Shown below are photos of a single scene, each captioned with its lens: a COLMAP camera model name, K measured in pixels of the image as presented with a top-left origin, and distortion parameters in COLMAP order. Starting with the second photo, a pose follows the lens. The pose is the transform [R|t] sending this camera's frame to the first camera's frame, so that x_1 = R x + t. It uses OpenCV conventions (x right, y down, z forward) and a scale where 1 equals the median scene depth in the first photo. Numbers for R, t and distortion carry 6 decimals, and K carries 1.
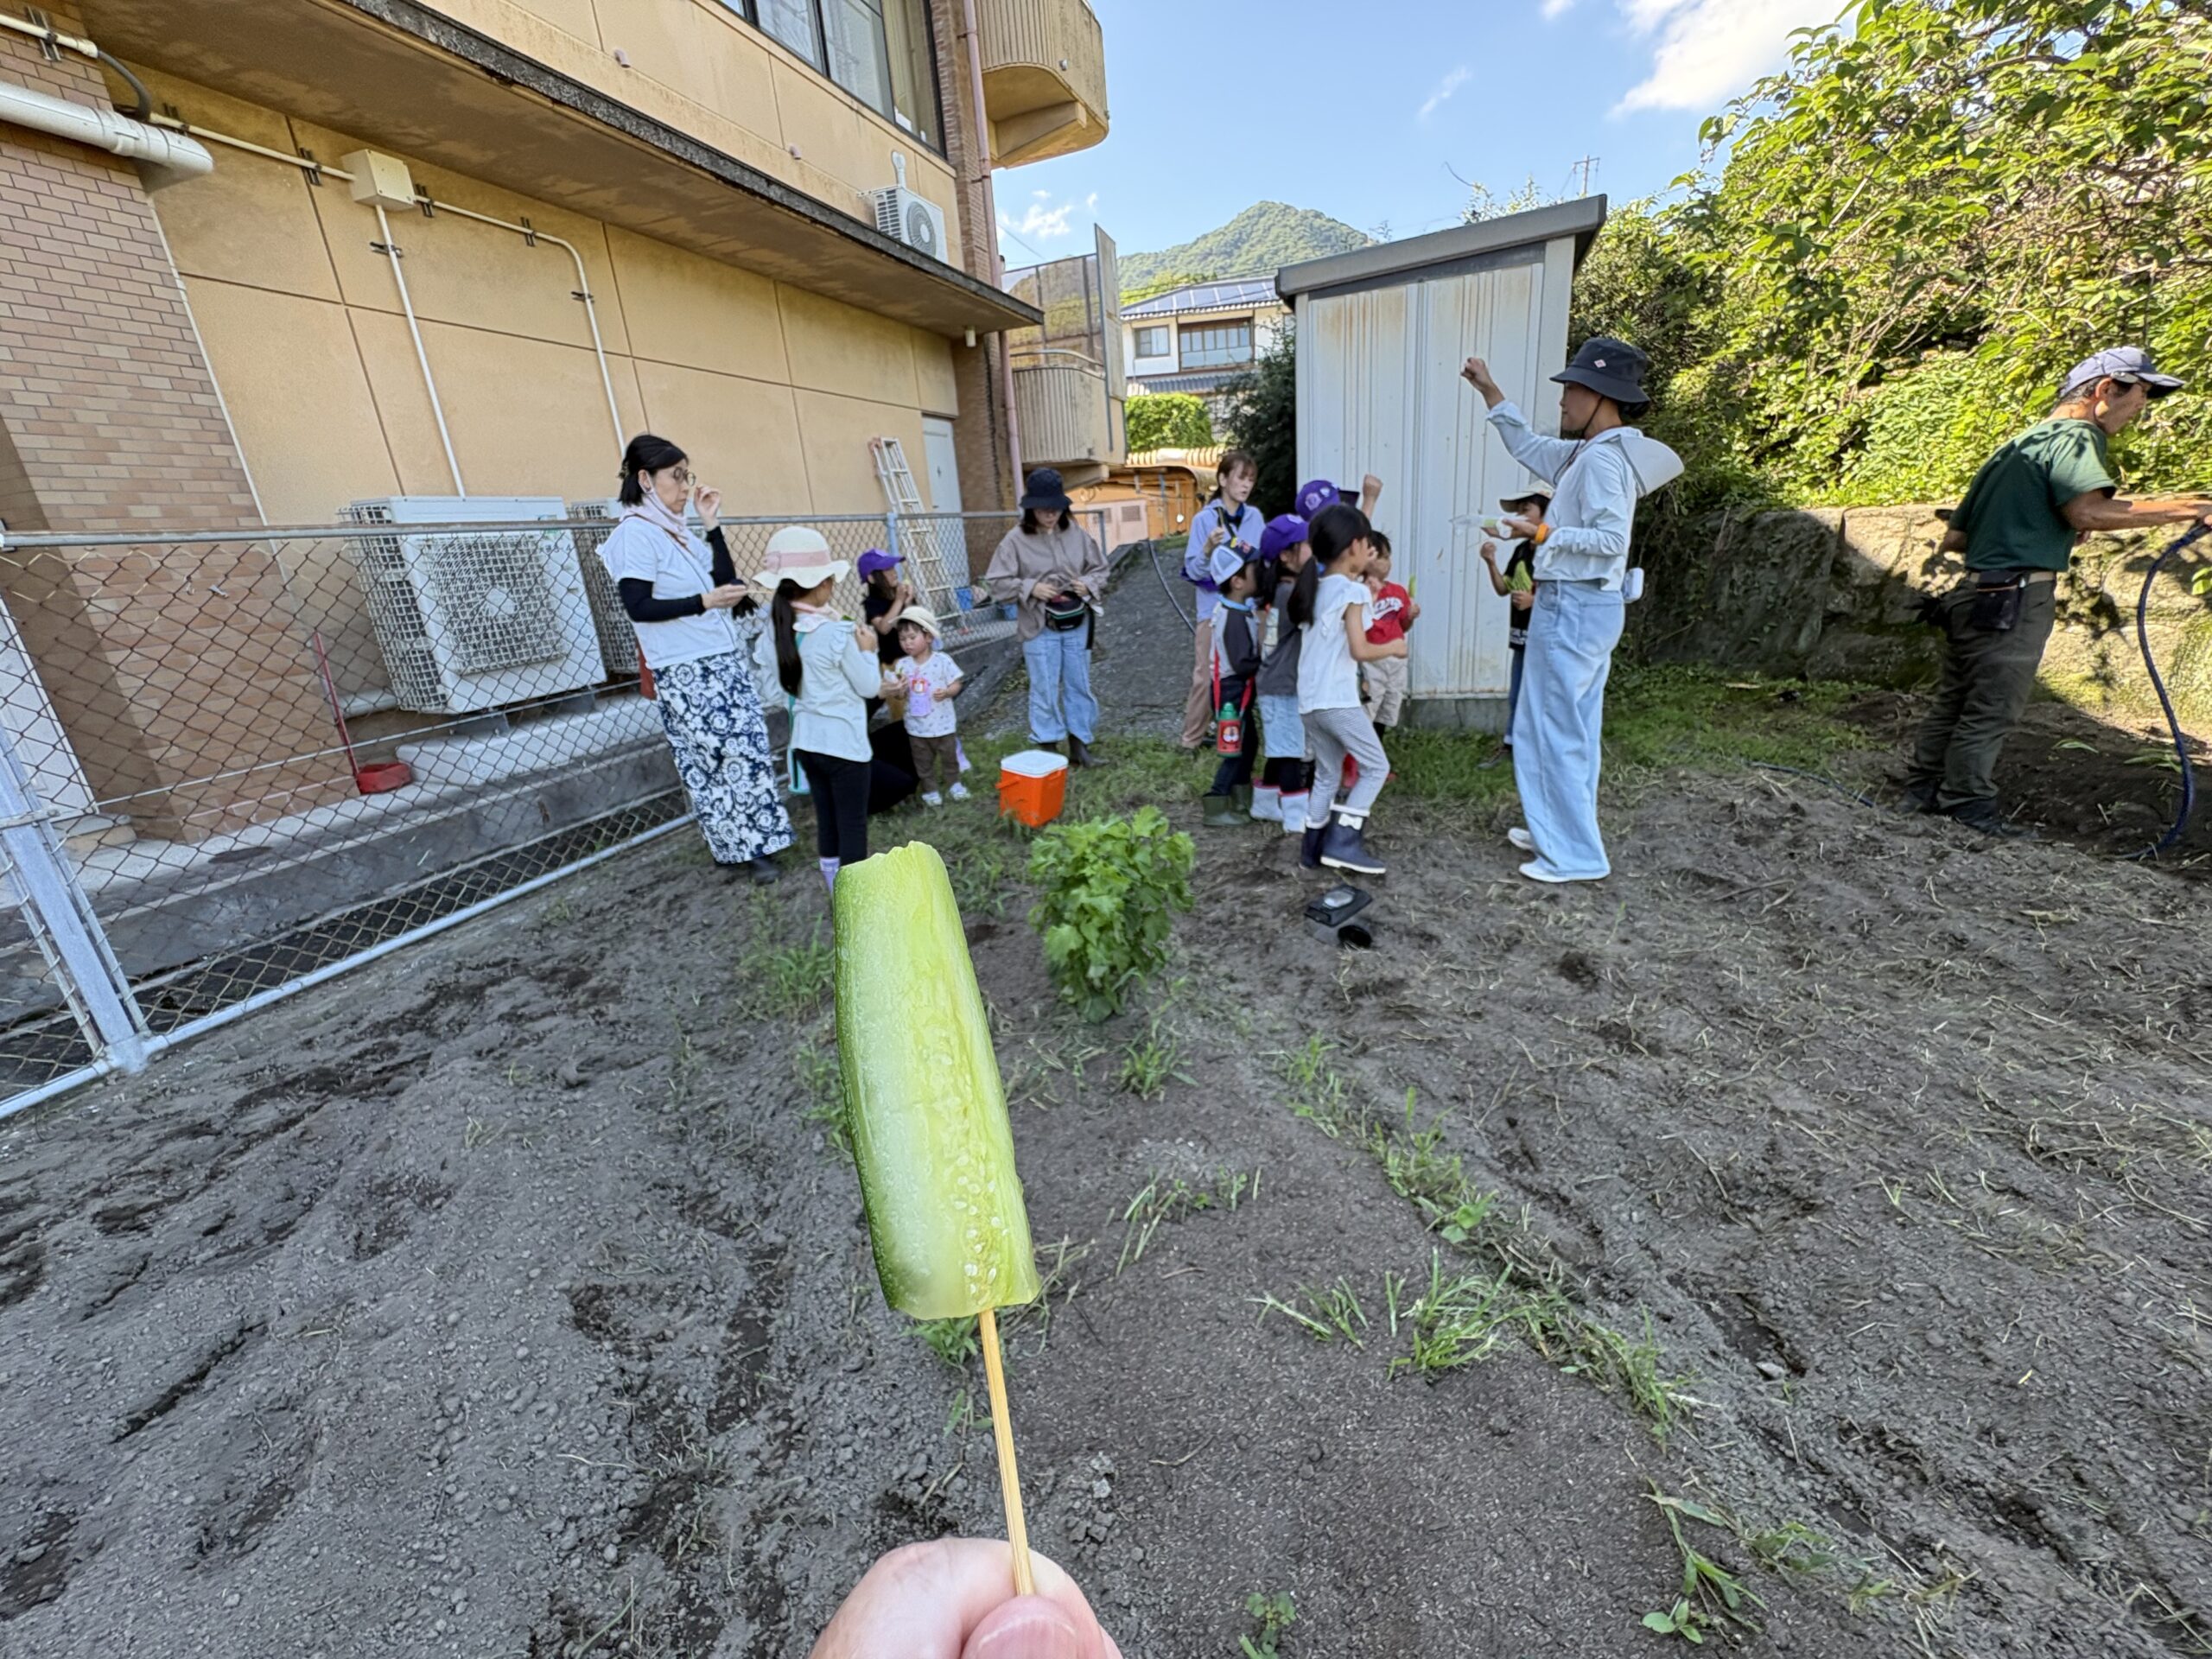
lens RADIAL K [[890.8, 0, 1106.0], [0, 890.8, 829.5], [0, 0, 1]] dist [-0.001665, -0.000296]
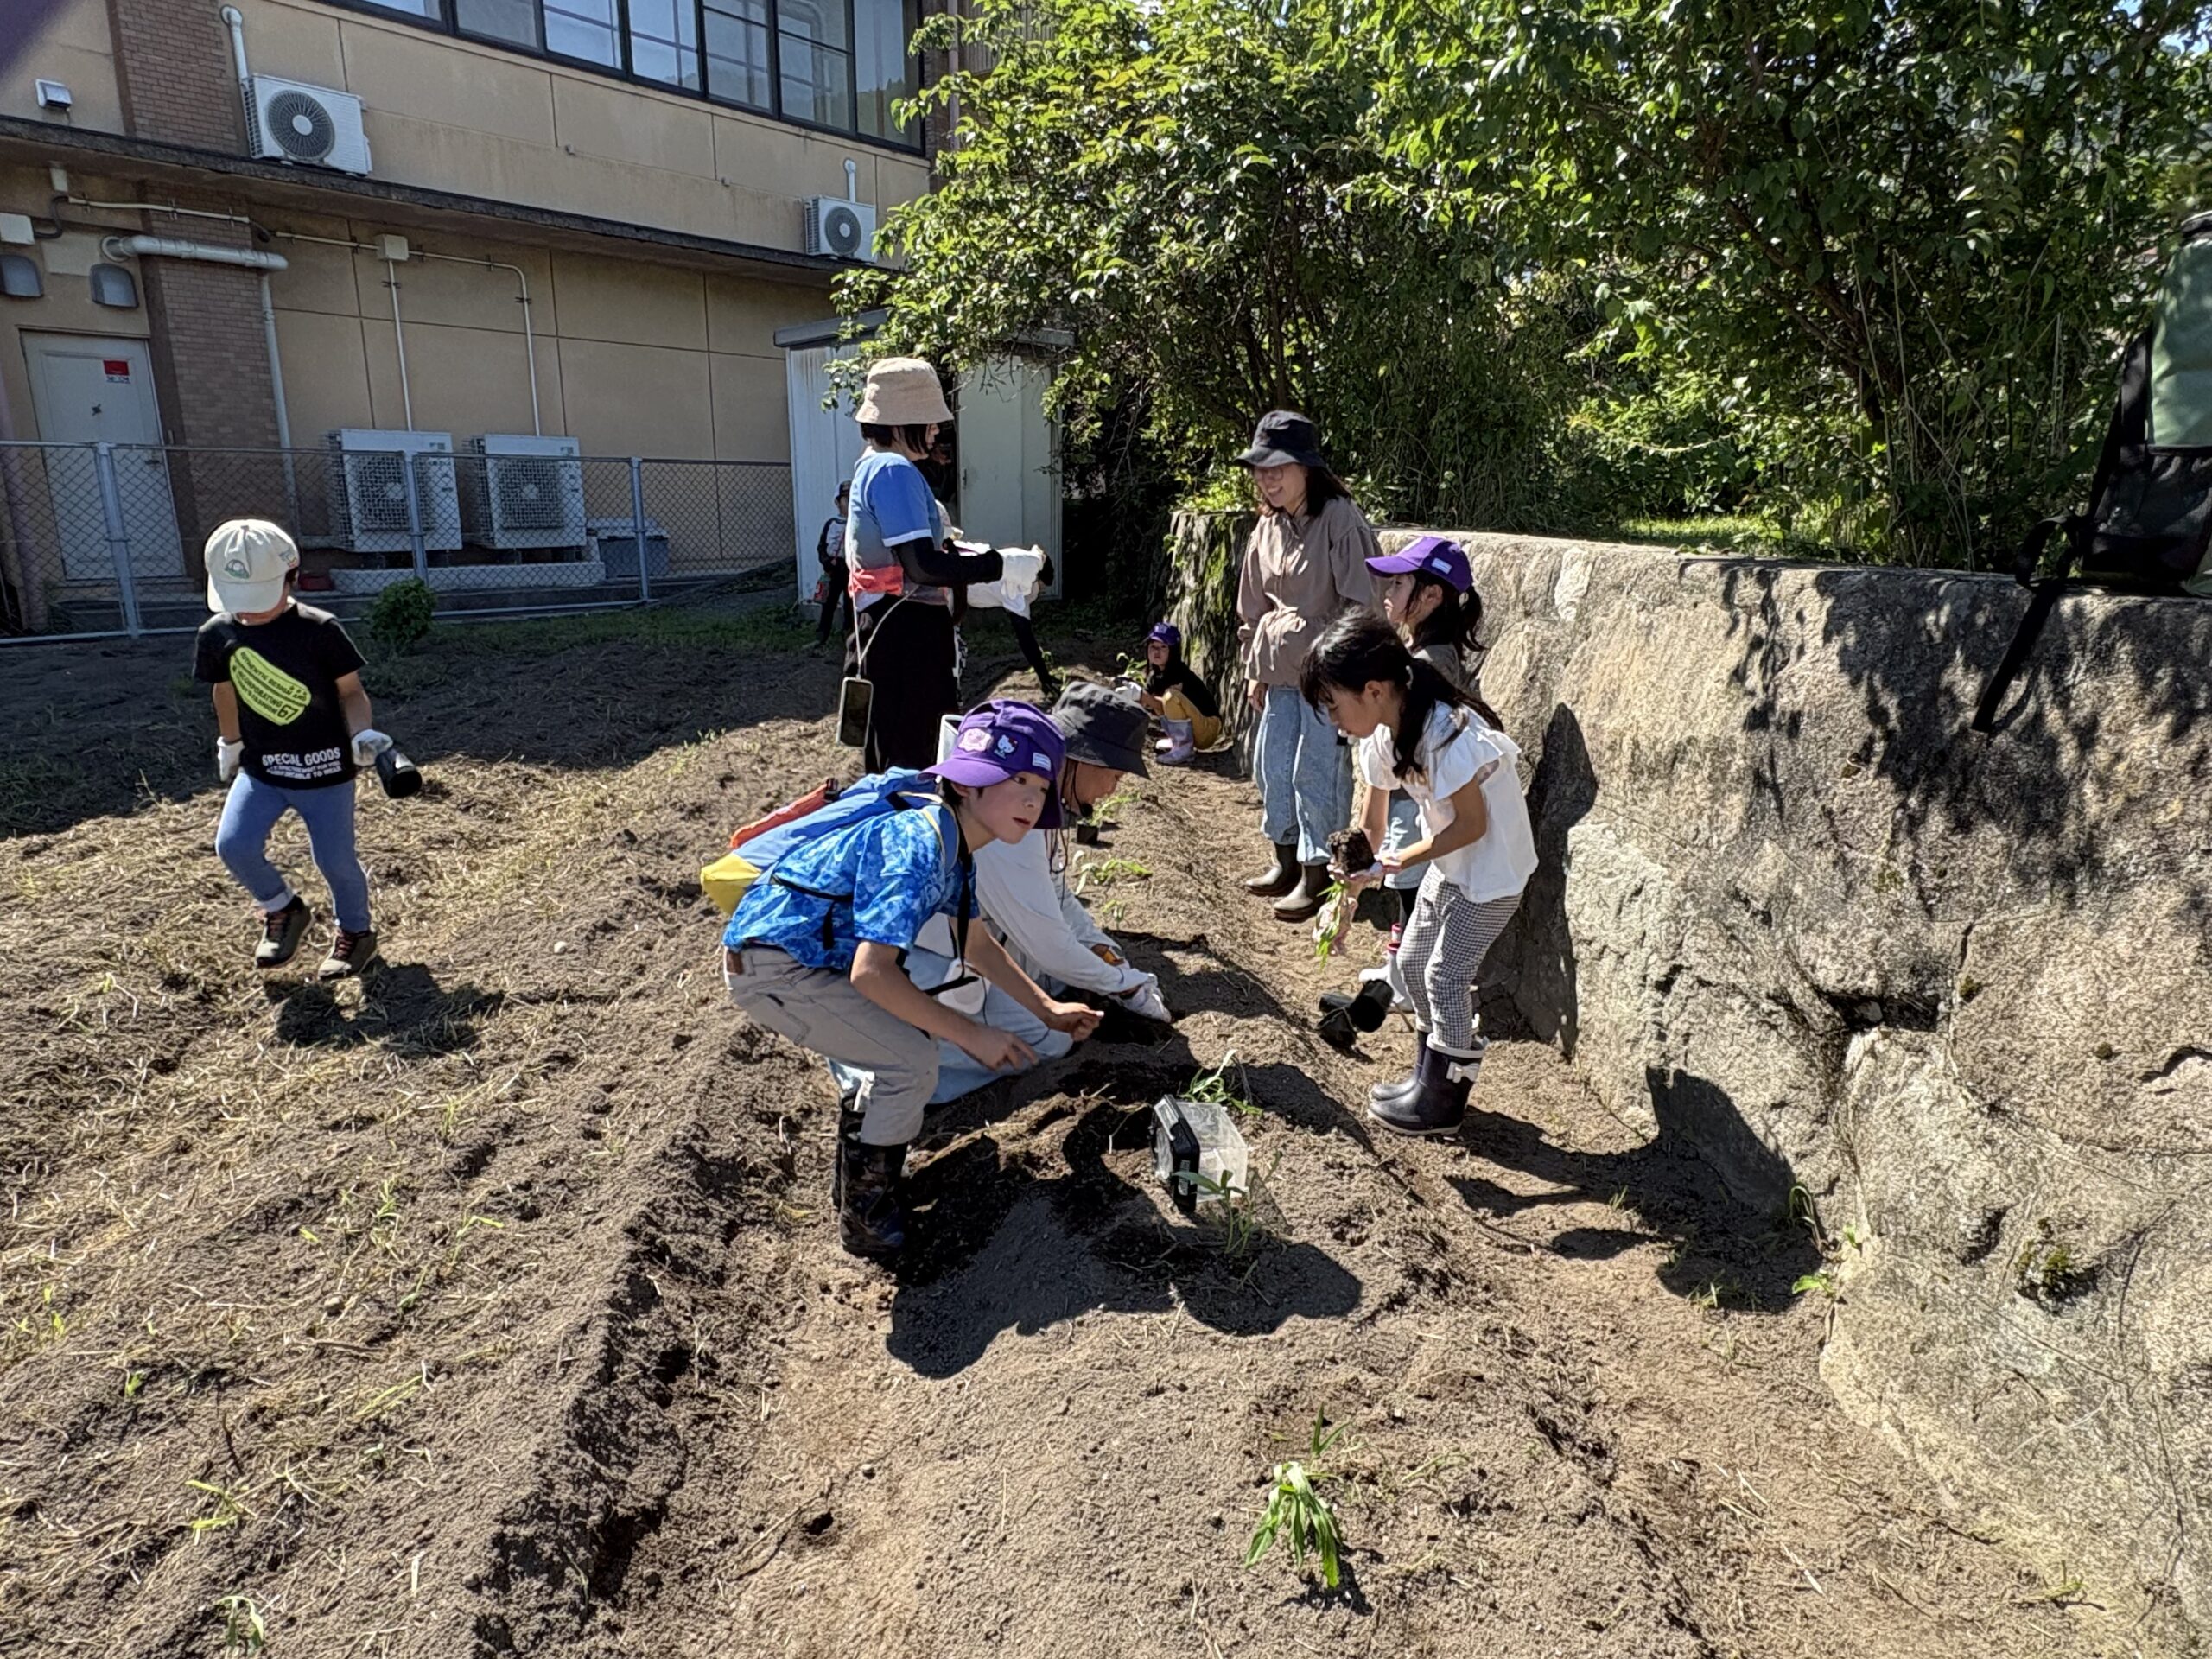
lens RADIAL K [[1315.0, 0, 1106.0], [0, 1315.0, 829.5], [0, 0, 1]] dist [0.002442, 0.000786]
pose [[0.929087, 0.168146, -0.329431, 1.537419], [-0.185377, 0.982435, -0.021367, 0.181852], [0.320052, 0.080921, 0.943938, -0.901690]]
